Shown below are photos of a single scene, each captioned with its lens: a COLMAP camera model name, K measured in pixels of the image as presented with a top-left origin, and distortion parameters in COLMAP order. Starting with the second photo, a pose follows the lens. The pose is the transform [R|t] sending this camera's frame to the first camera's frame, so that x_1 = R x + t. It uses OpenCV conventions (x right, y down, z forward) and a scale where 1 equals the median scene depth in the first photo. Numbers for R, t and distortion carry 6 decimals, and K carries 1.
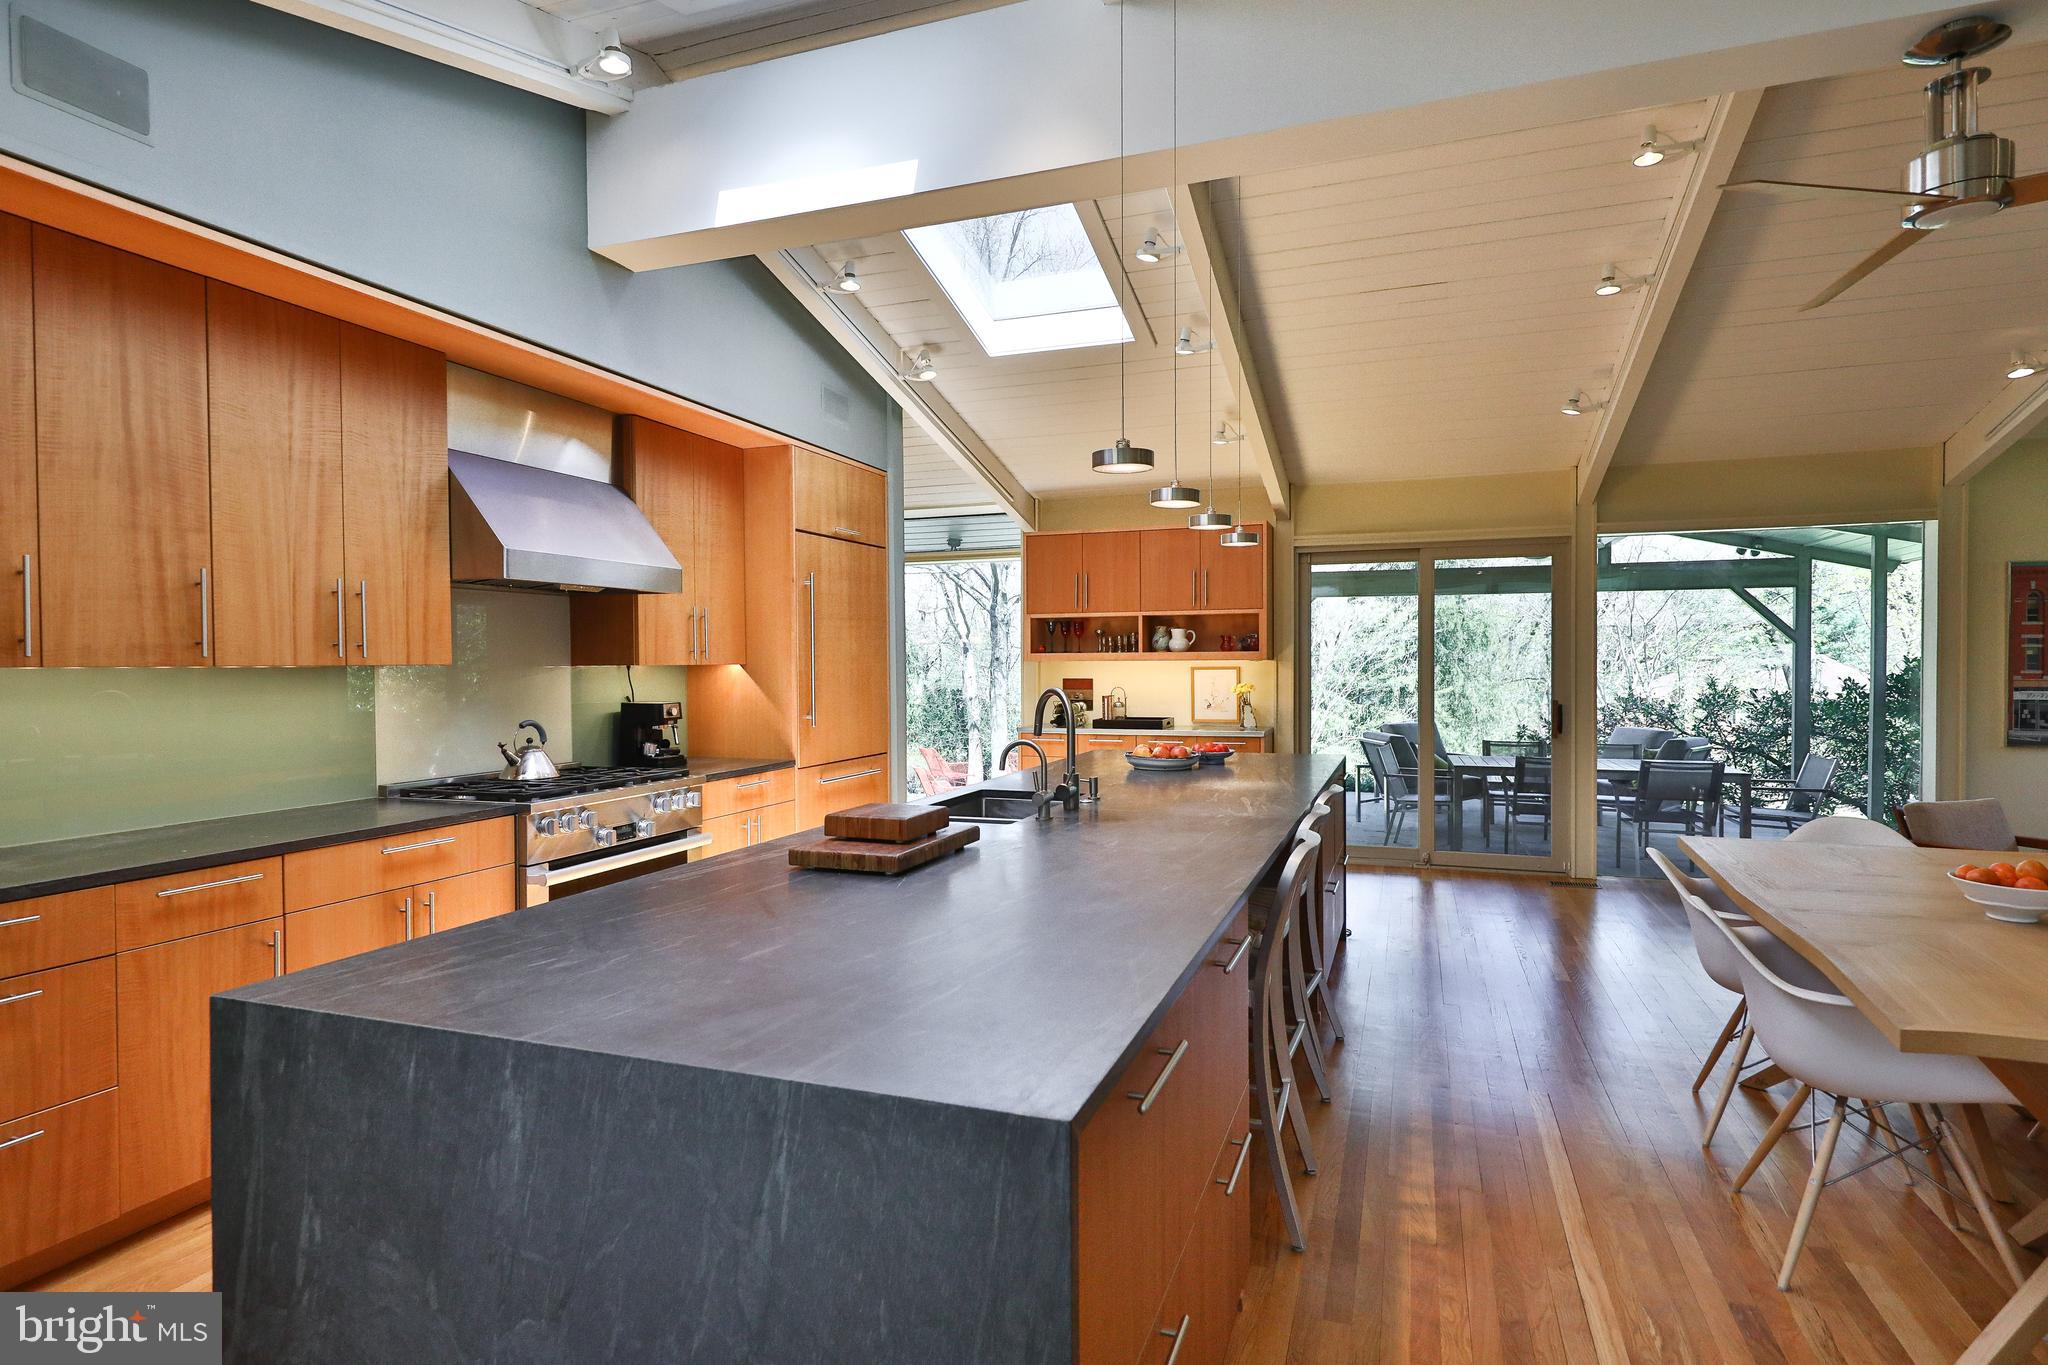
lens RADIAL K [[1049.4, 0, 1019.9], [0, 1049.4, 679.1], [0, 0, 1]] dist [0.007940, -0.000930]
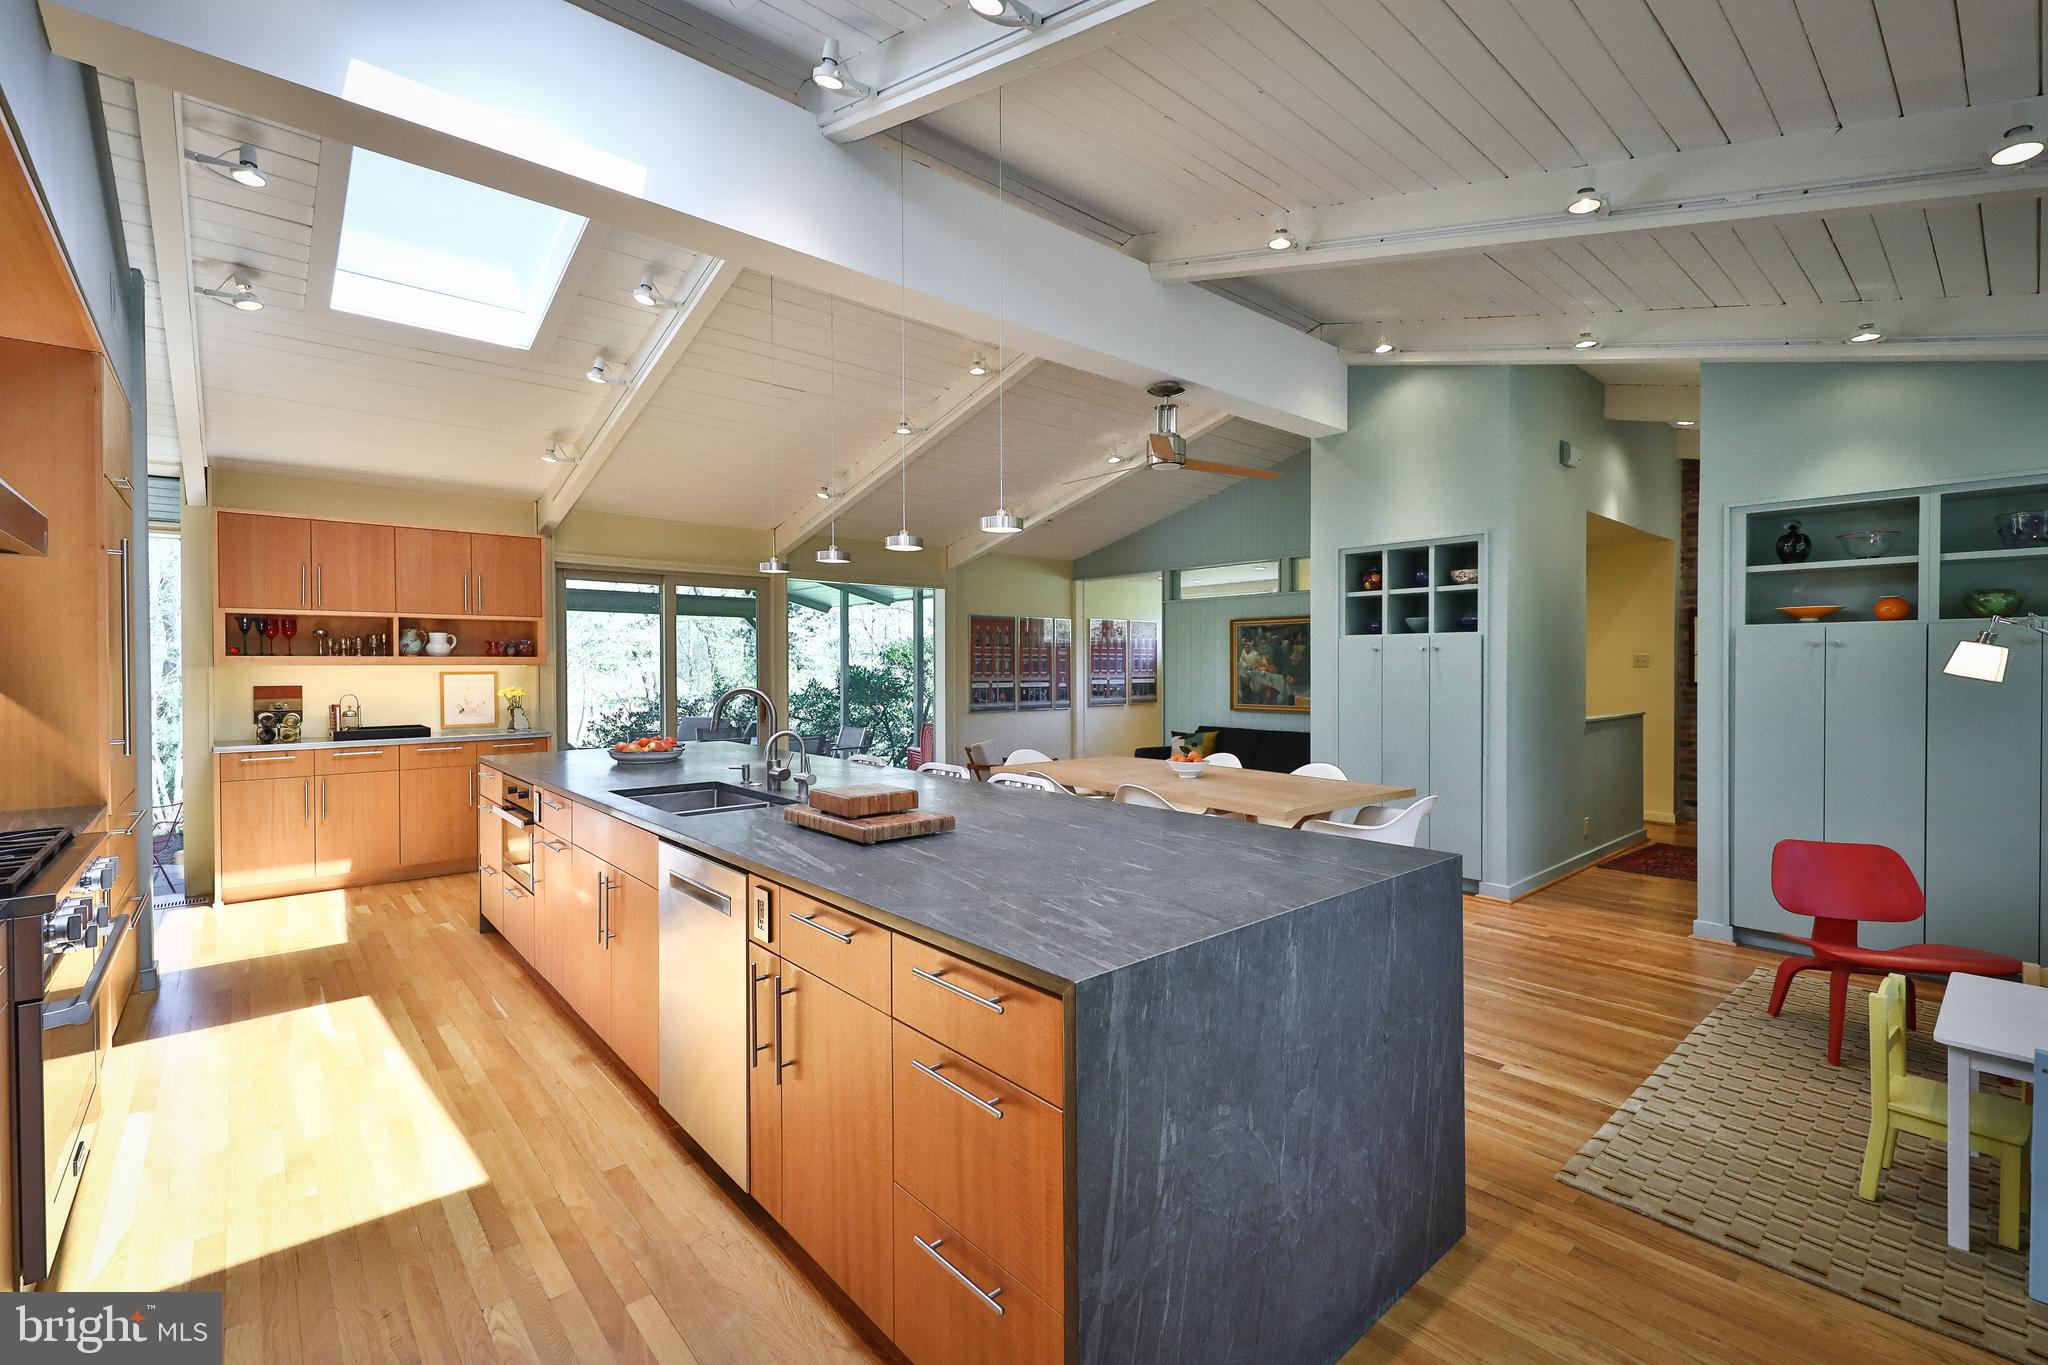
lens RADIAL K [[895.5, 0, 1006.2], [0, 895.5, 676.1], [0, 0, 1]] dist [0.003837, -0.003037]
pose [[0.486737, -0.005499, 0.873531, -0.332362], [0.013810, 0.999904, -0.001400, 0.000949], [-0.873439, 0.012745, 0.486766, 0.135462]]
